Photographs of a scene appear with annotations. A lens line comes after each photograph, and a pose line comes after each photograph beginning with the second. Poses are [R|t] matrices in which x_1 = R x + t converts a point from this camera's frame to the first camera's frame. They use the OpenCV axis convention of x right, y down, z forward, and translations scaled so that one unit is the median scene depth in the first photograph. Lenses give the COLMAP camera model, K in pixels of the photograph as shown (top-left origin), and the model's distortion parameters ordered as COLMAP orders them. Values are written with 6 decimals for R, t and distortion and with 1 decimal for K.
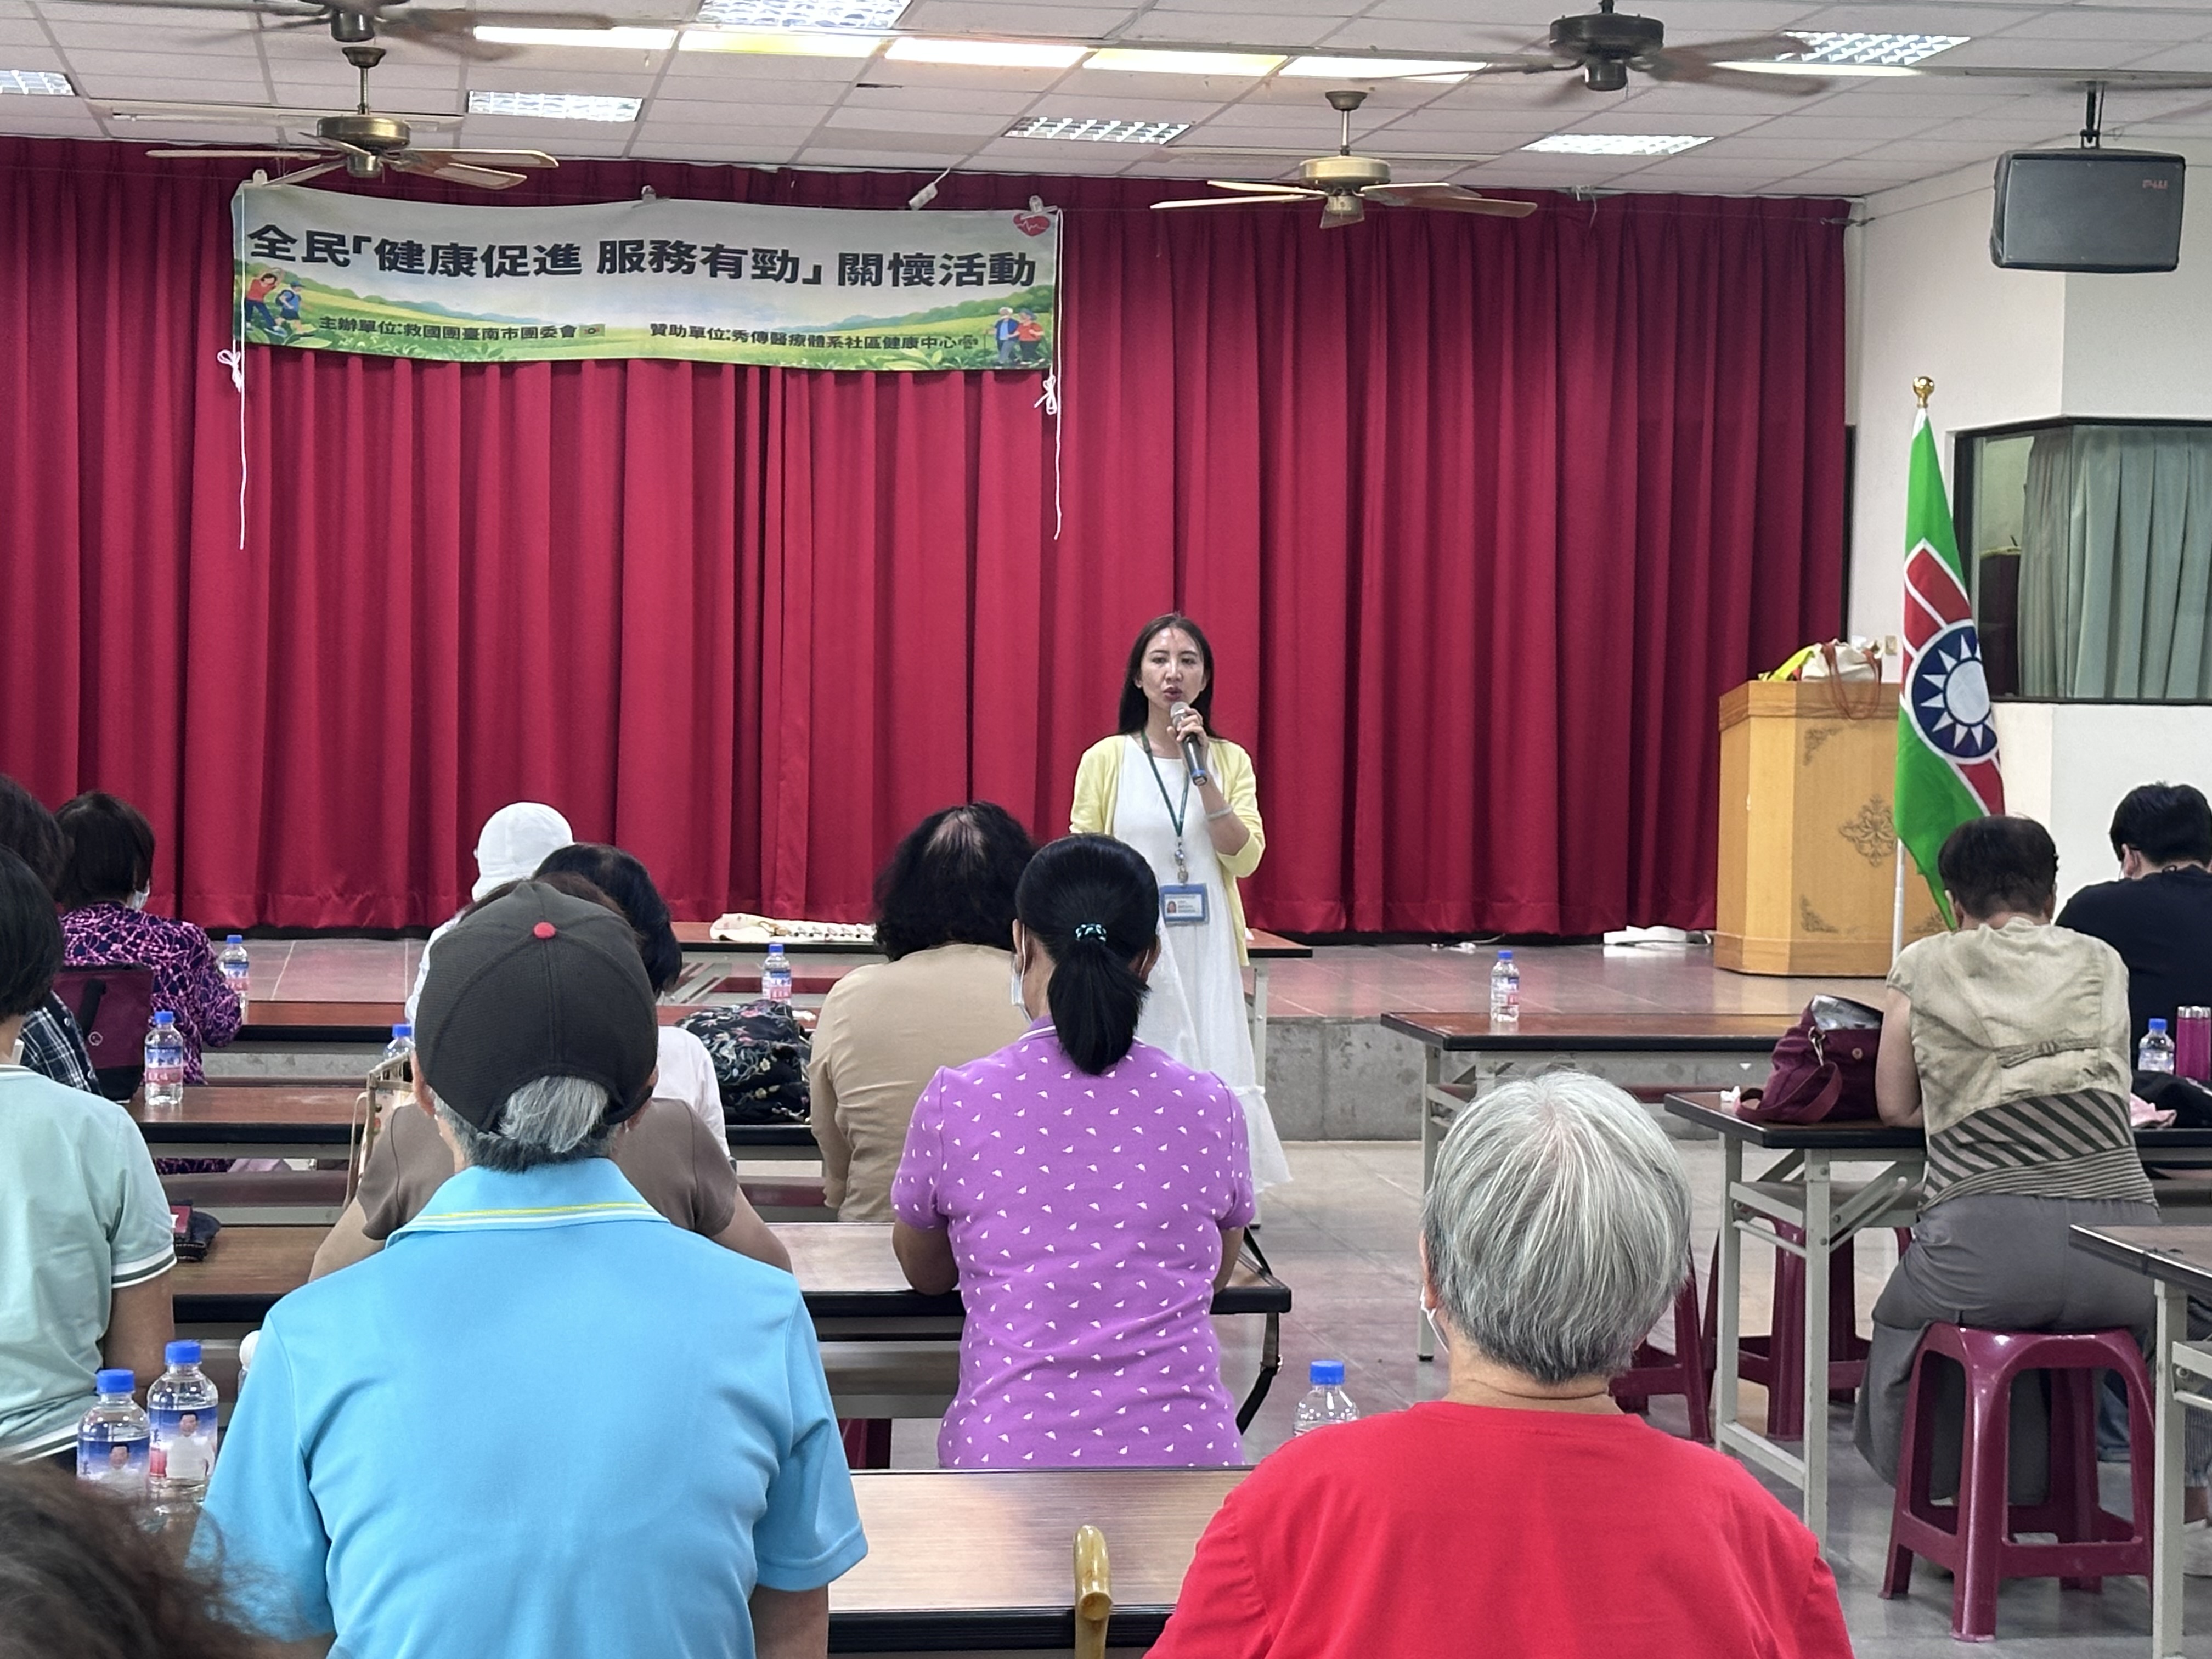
lens RADIAL K [[4435.7, 0, 1144.9], [0, 4435.7, 775.7], [0, 0, 1]] dist [0.149015, 0.000000]
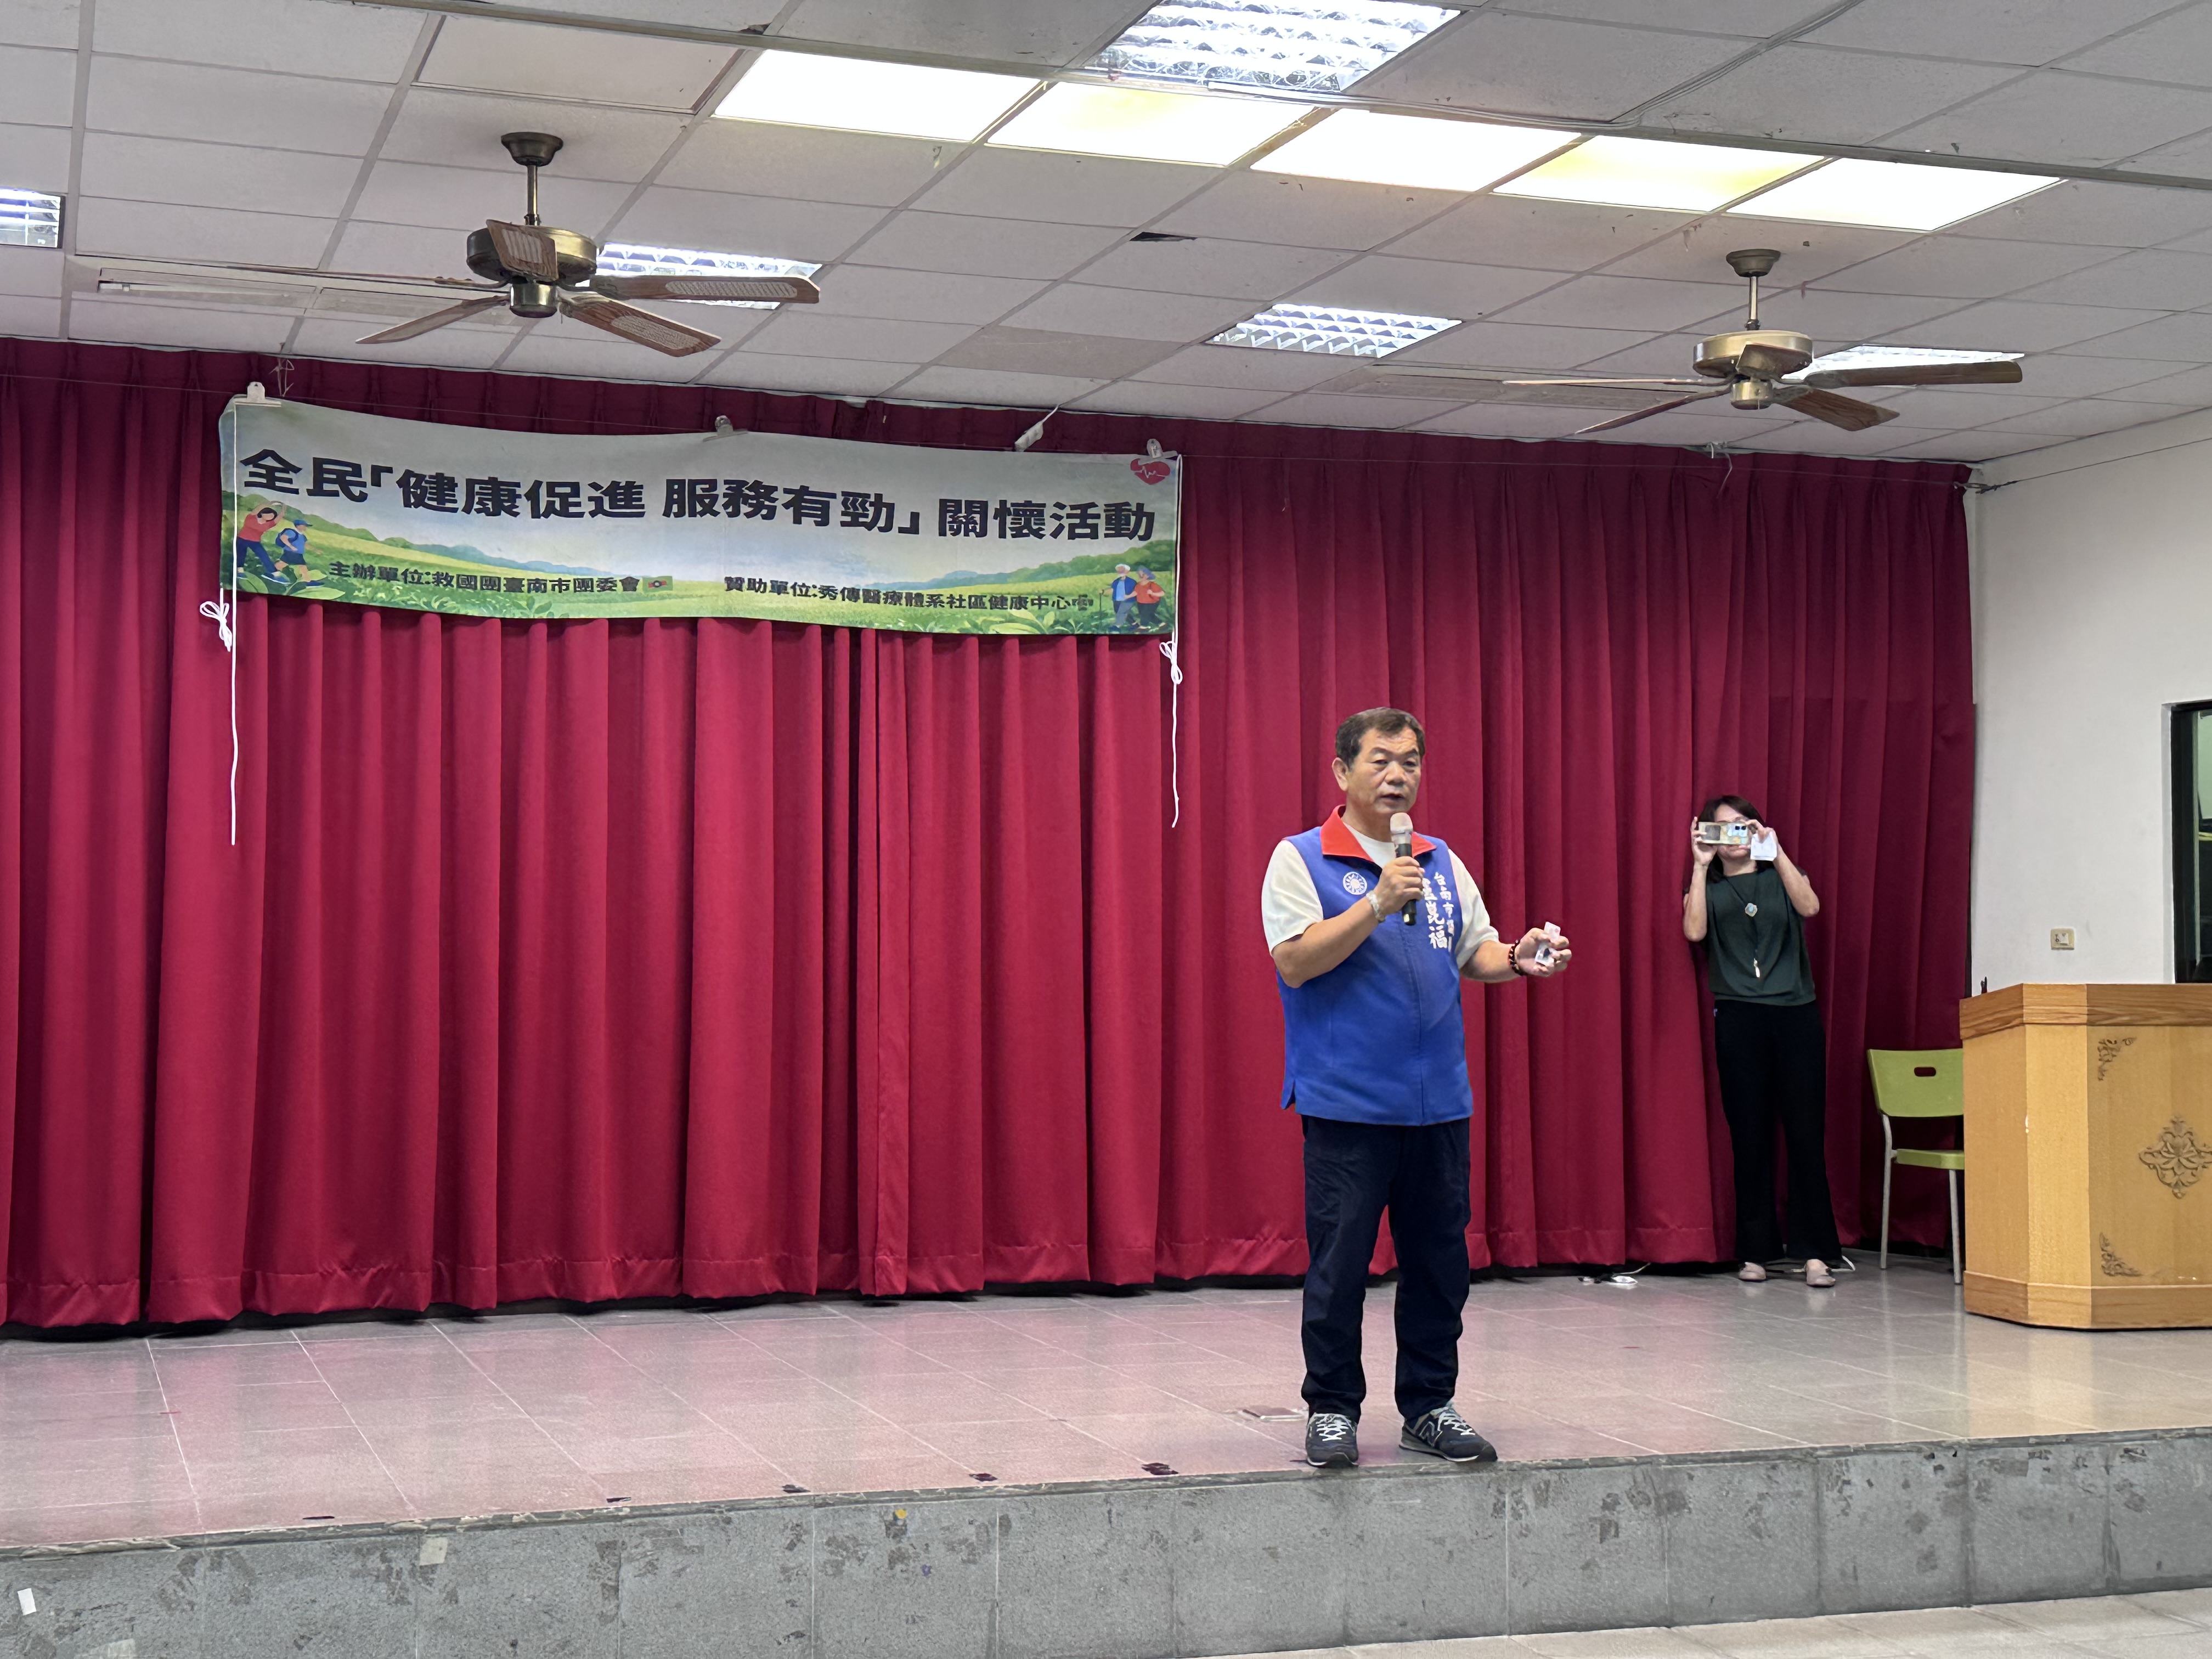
lens RADIAL K [[3050.4, 0, 1109.6], [0, 3050.4, 815.5], [0, 0, 1]] dist [0.153650, 0.000000]
pose [[0.985313, -0.004189, 0.170707, -0.139574], [0.015592, 0.997730, -0.065513, -0.016659], [-0.170045, 0.067212, 0.983142, 0.418232]]
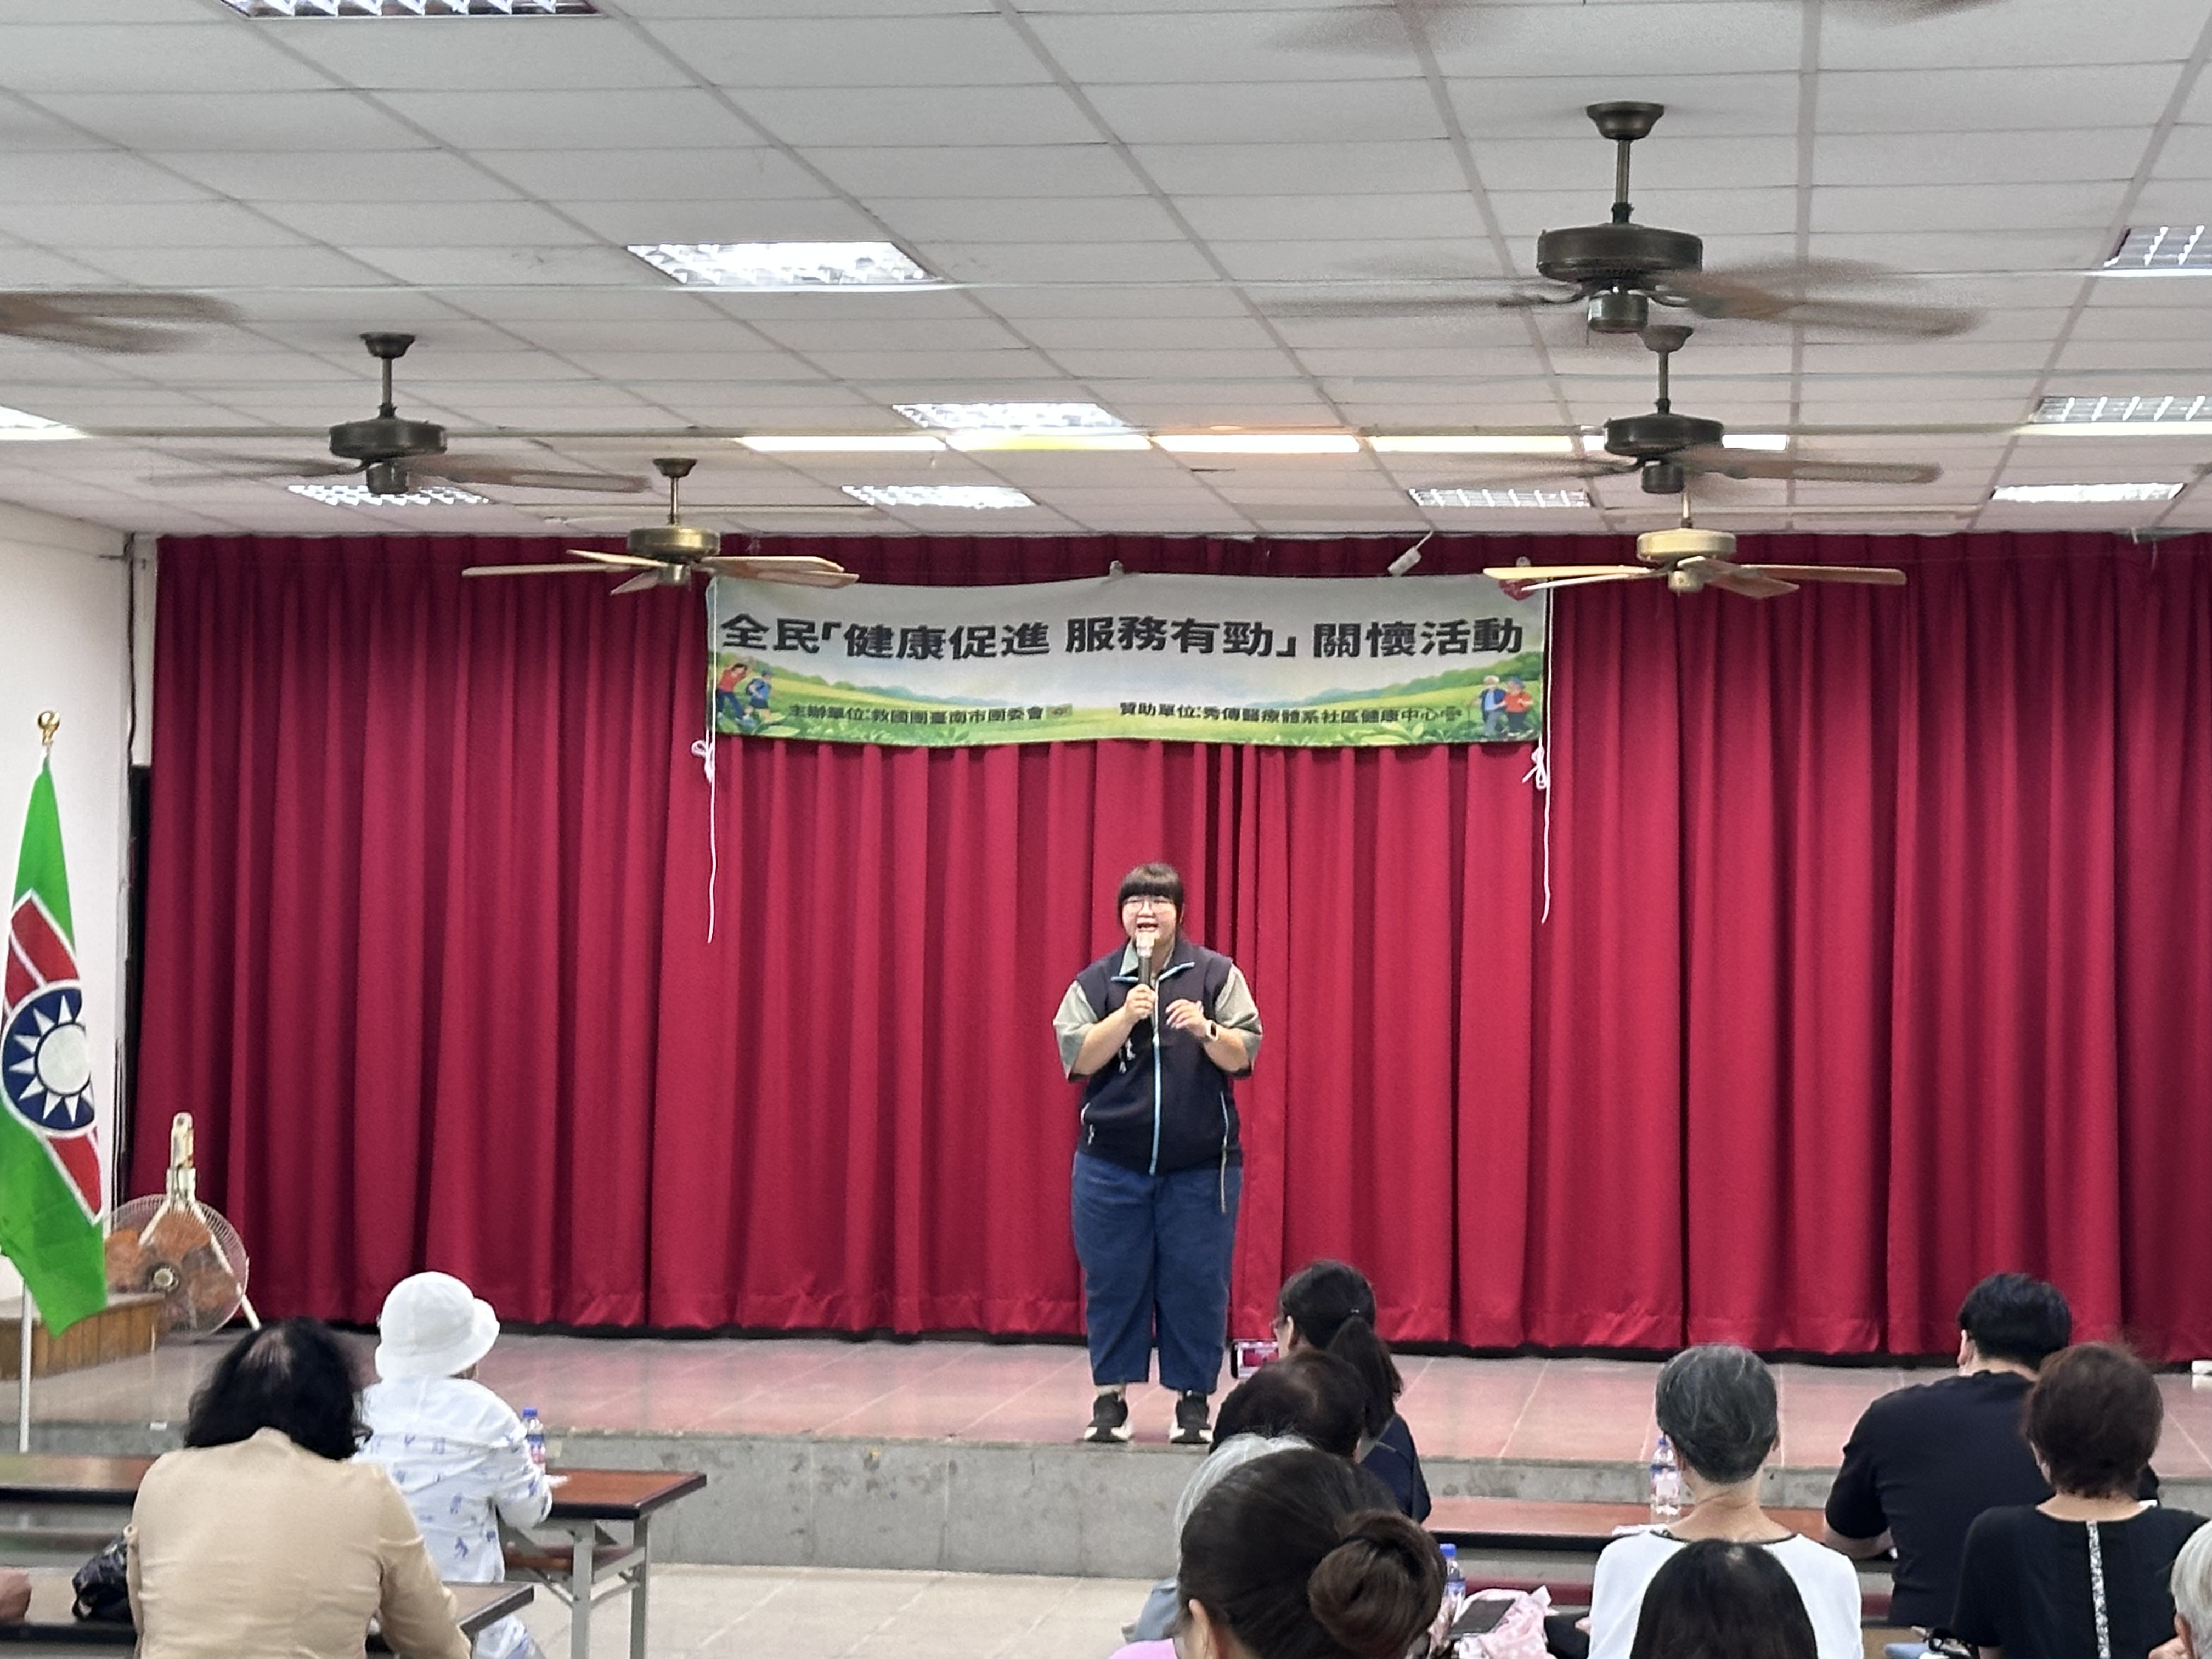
lens RADIAL K [[4949.9, 0, 1084.3], [0, 4949.9, 781.8], [0, 0, 1]] dist [0.125042, 0.000000]
pose [[0.955311, -0.013980, -0.295272, 0.198644], [-0.004194, 0.998139, -0.060829, -0.019491], [0.295573, 0.059349, 0.953475, -0.021849]]
